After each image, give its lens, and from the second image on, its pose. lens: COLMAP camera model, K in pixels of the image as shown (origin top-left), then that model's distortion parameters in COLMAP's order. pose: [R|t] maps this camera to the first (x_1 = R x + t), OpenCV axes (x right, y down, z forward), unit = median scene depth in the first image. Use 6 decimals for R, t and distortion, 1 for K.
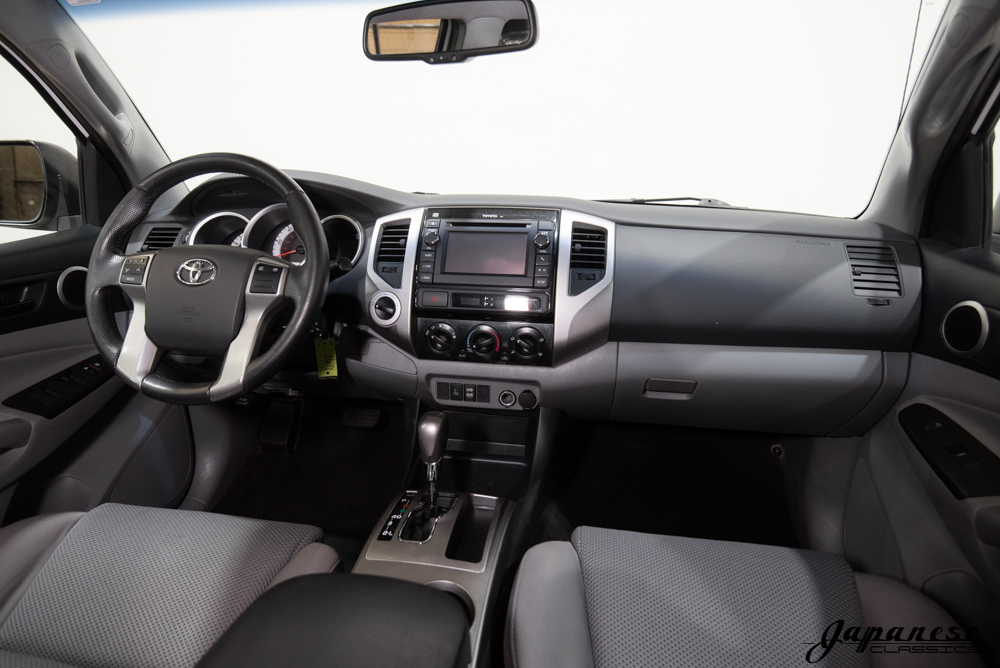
lens RADIAL K [[573.0, 0, 500.0], [0, 573.0, 334.0], [0, 0, 1]] dist [-0.000425, -0.000132]
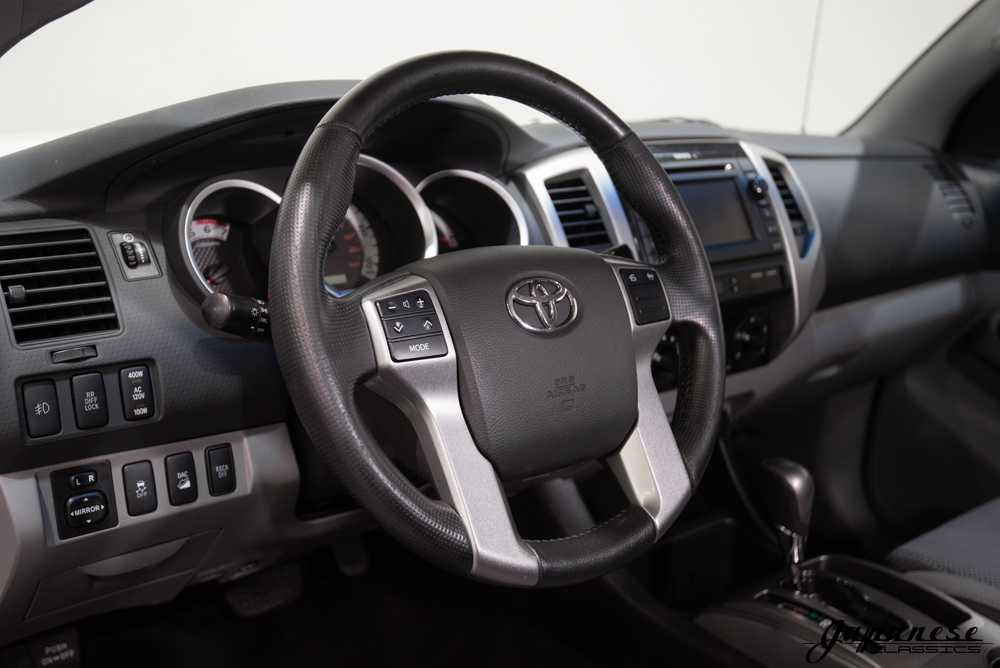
lens RADIAL K [[975.6, 0, 500.0], [0, 975.6, 334.0], [0, 0, 1]] dist [0.056231, 0.002777]
pose [[0.669292, -0.182955, 0.720122, -0.984756], [0.187043, 0.979484, 0.075009, -0.130985], [-0.719071, 0.084491, 0.689781, 0.404531]]
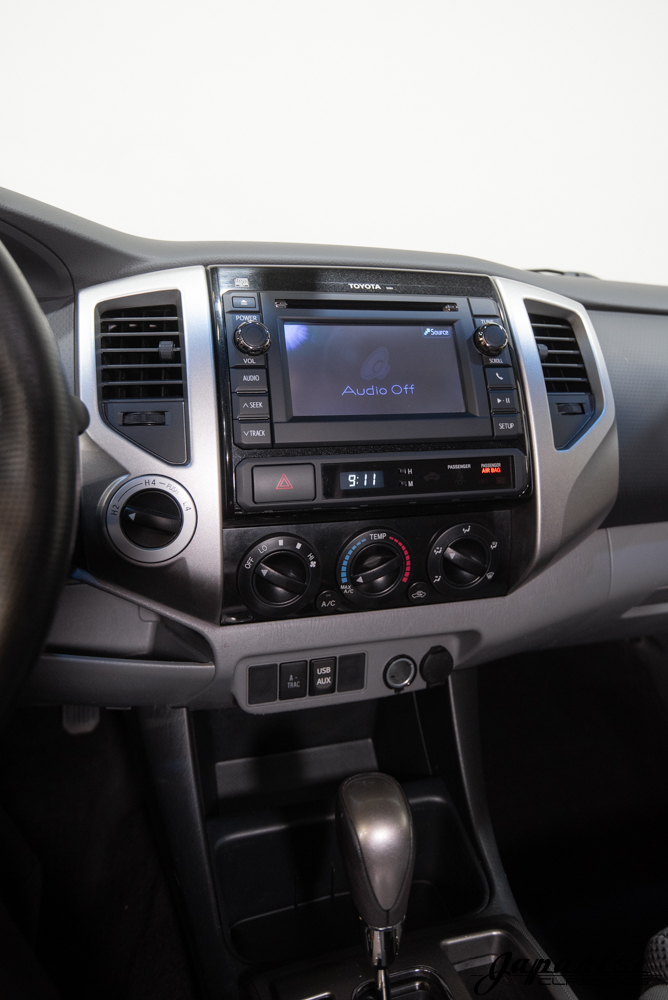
lens RADIAL K [[735.6, 0, 331.8], [0, 735.6, 443.1], [0, 0, 1]] dist [-0.005555, -0.002741]
pose [[0.891928, -0.077634, 0.445463, -0.308883], [0.089445, 0.995977, -0.005515, -0.082069], [-0.443243, 0.044764, 0.895283, 0.497990]]
